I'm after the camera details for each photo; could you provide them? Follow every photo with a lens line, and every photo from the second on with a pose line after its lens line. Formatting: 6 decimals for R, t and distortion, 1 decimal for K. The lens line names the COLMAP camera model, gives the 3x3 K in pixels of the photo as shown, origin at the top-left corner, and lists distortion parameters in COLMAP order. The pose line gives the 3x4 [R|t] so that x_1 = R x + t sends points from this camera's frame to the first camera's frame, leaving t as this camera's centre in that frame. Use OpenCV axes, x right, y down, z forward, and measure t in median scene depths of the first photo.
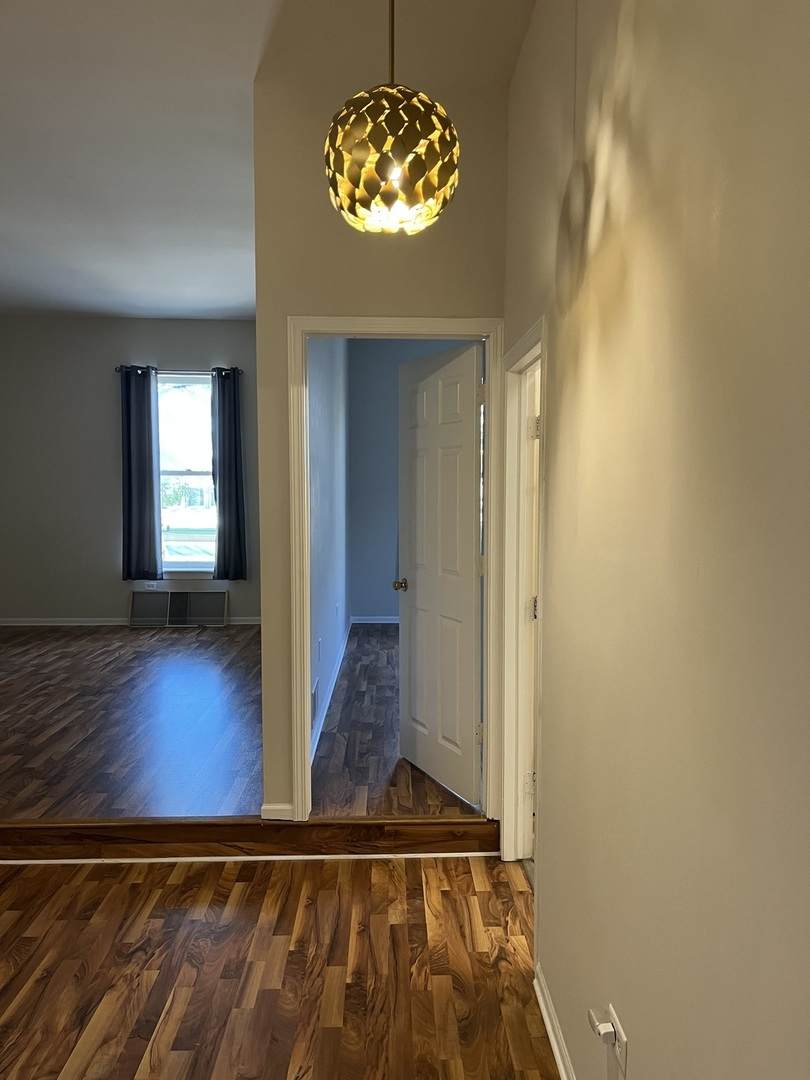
lens RADIAL K [[823.3, 0, 410.8], [0, 823.3, 534.7], [0, 0, 1]] dist [0.055617, -0.017154]
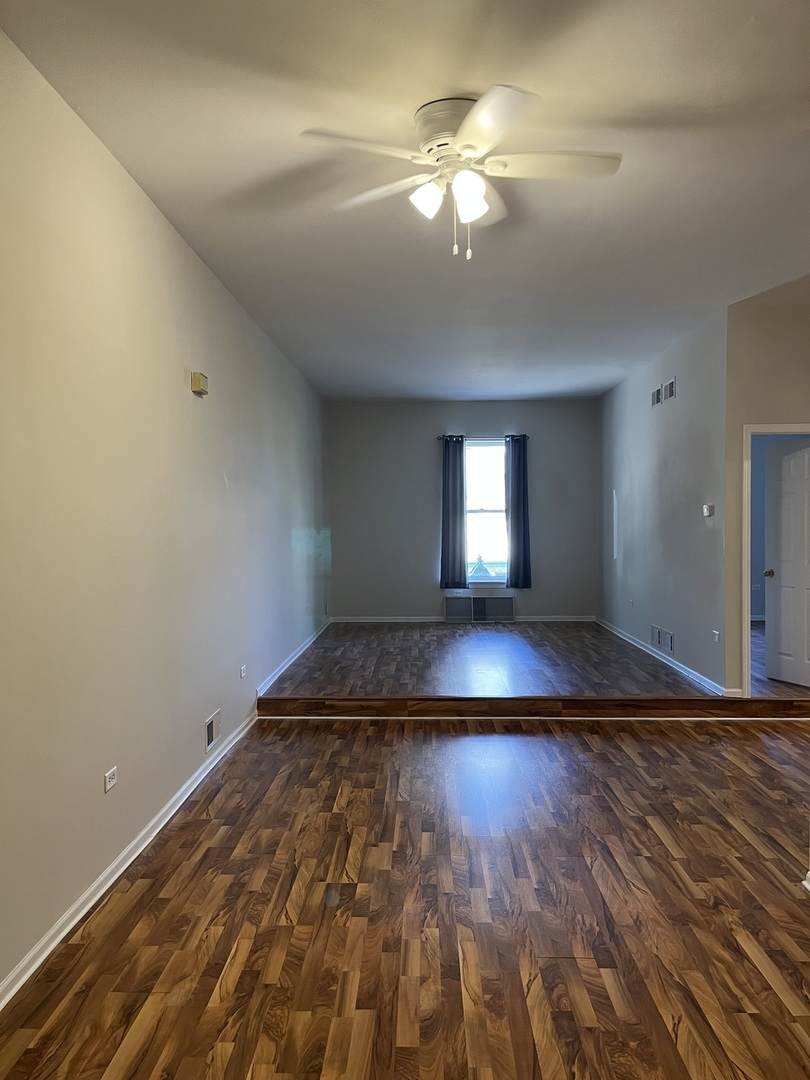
lens RADIAL K [[823.3, 0, 400.3], [0, 823.3, 546.2], [0, 0, 1]] dist [0.055617, -0.017154]
pose [[0.998782, -0.013544, -0.047456, -0.349954], [0.012045, 0.999424, -0.031725, 0.026403], [0.047858, 0.031115, 0.998369, -0.379677]]
